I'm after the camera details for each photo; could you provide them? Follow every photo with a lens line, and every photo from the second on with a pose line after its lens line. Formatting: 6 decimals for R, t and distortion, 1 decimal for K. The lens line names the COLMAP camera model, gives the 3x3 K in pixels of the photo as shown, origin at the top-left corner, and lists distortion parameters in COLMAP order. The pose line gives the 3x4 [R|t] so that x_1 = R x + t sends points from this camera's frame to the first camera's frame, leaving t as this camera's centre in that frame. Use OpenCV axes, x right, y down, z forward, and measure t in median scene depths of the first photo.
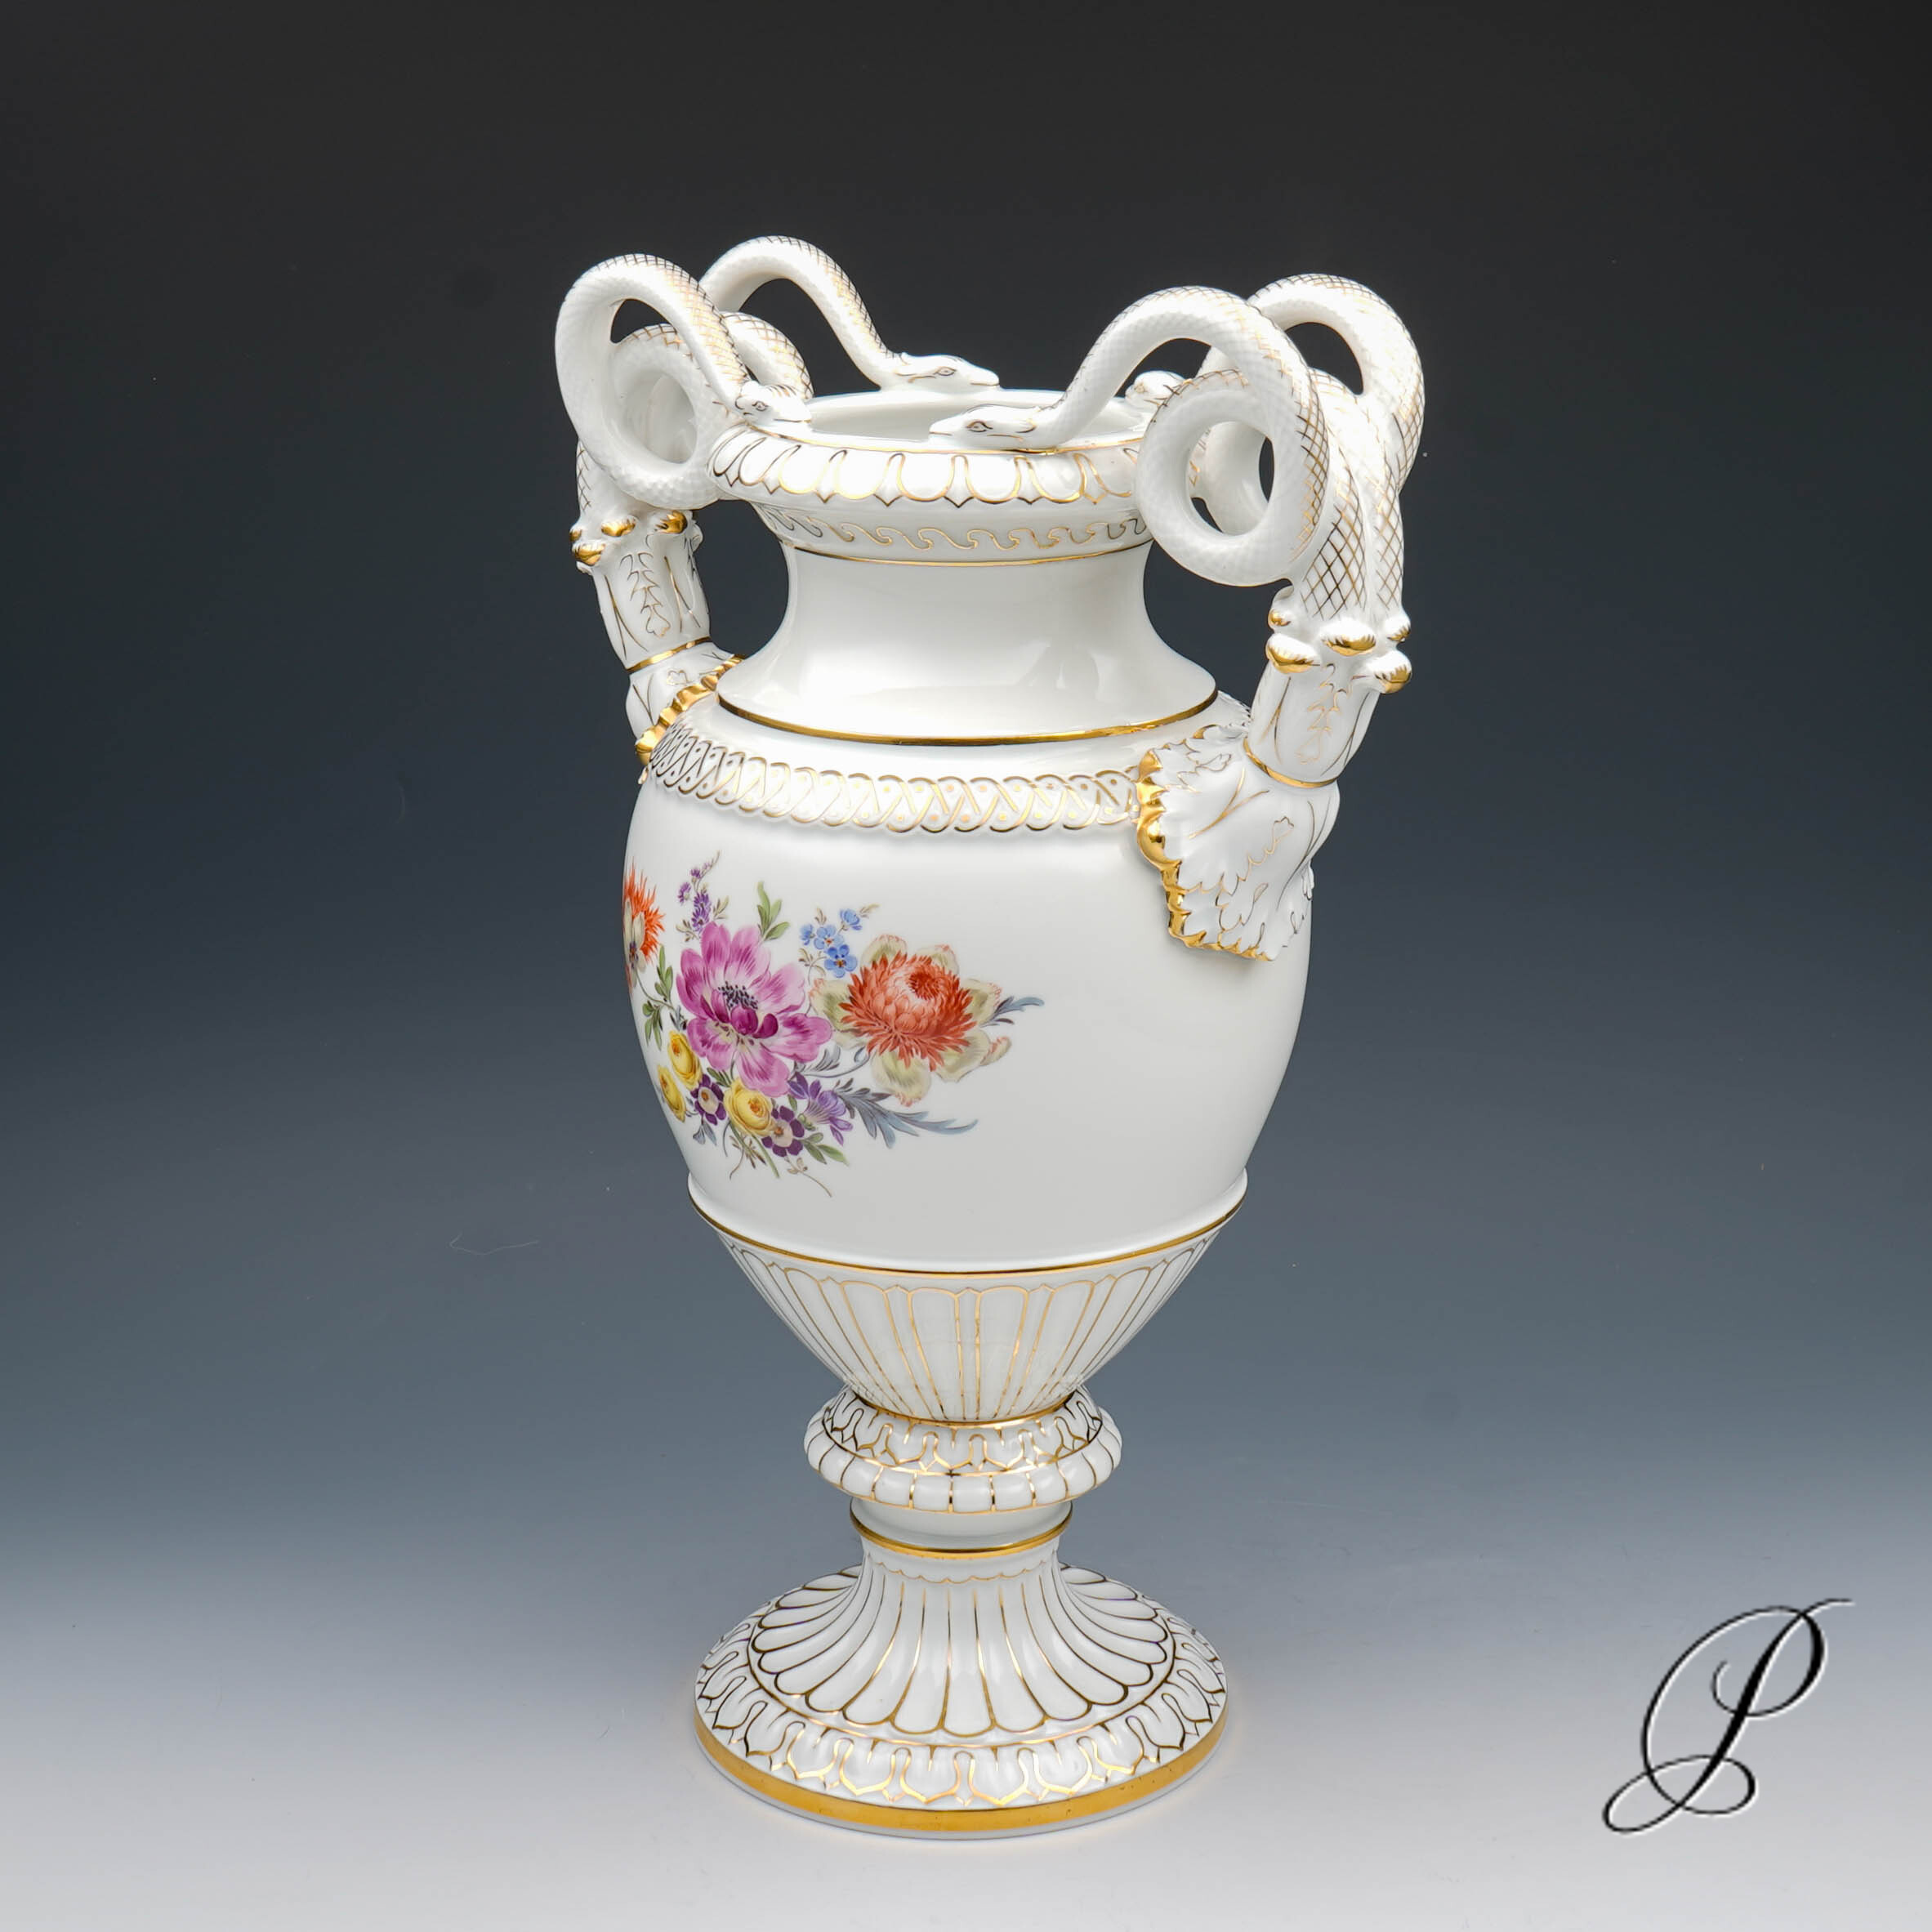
lens RADIAL K [[4016.8, 0, 1043.0], [0, 4016.8, 789.0], [0, 0, 1]] dist [-0.096373, 0.503054]
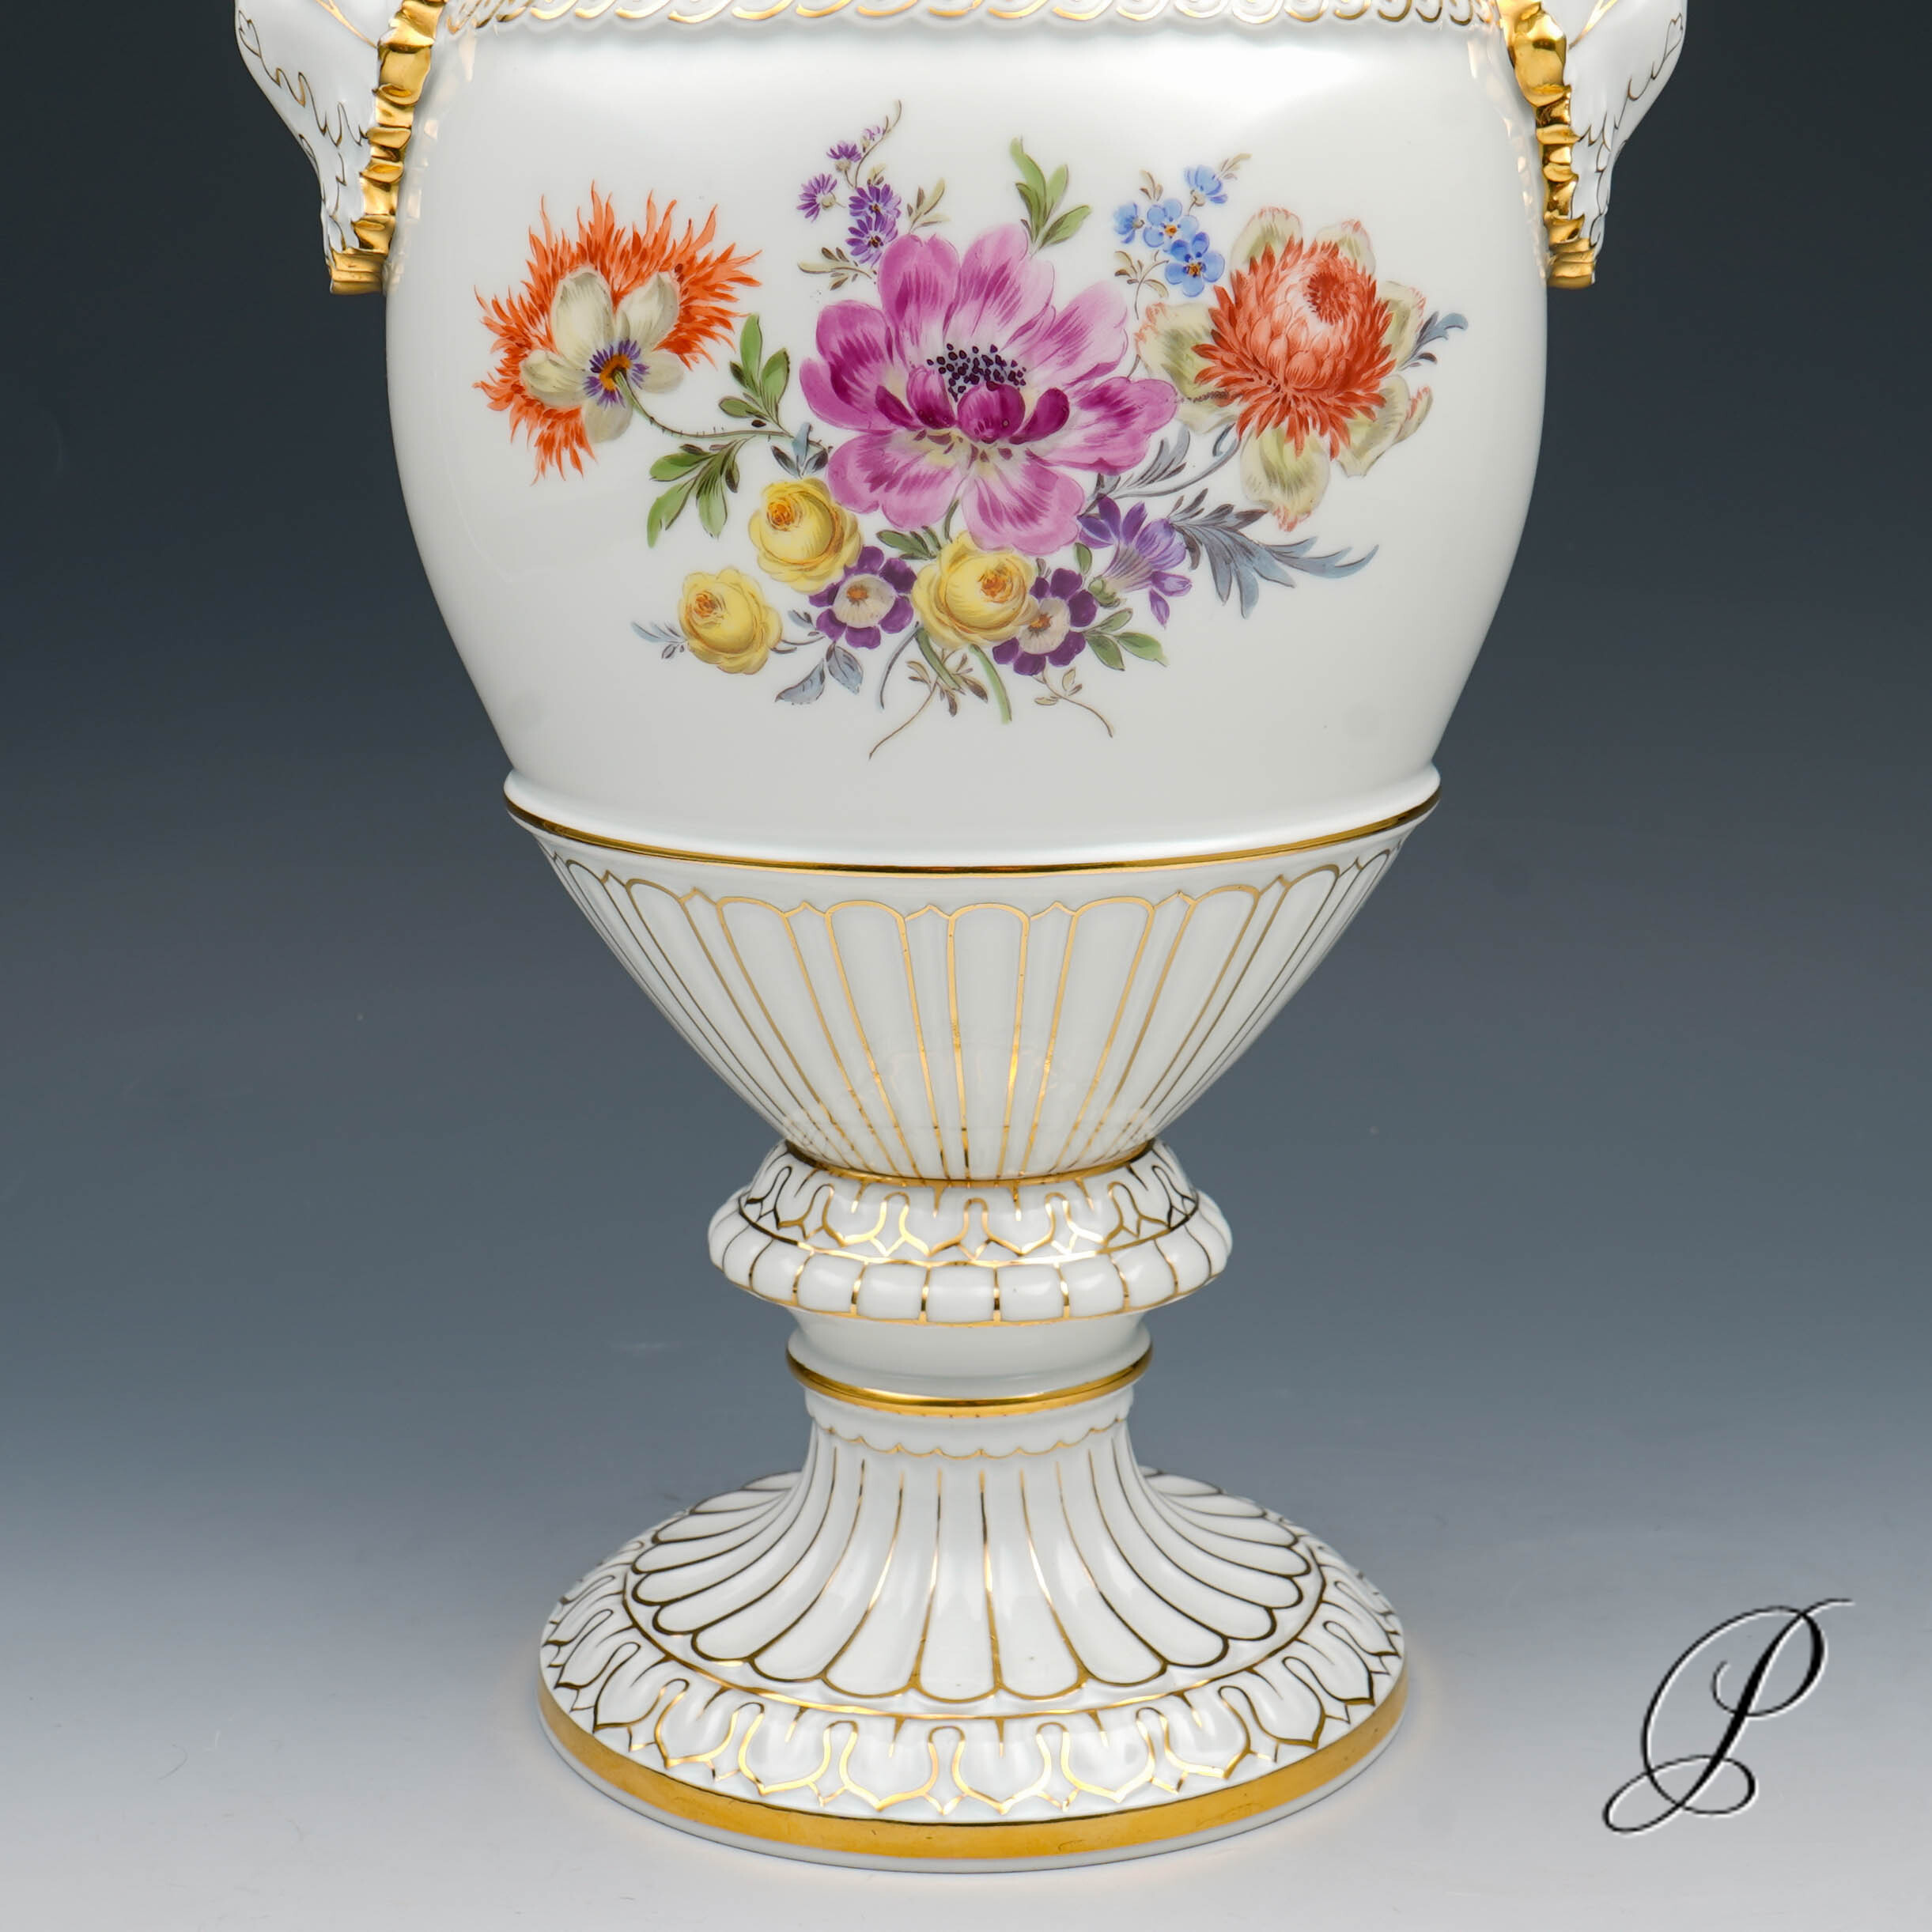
lens RADIAL K [[3789.8, 0, 1032.7], [0, 3789.8, 1178.5], [0, 0, 1]] dist [-0.023721, 0.065316]
pose [[0.770320, -0.180885, 0.611464, -0.403257], [0.152386, 0.983358, 0.098924, 0.110132], [-0.619182, 0.016975, 0.785064, 0.601535]]
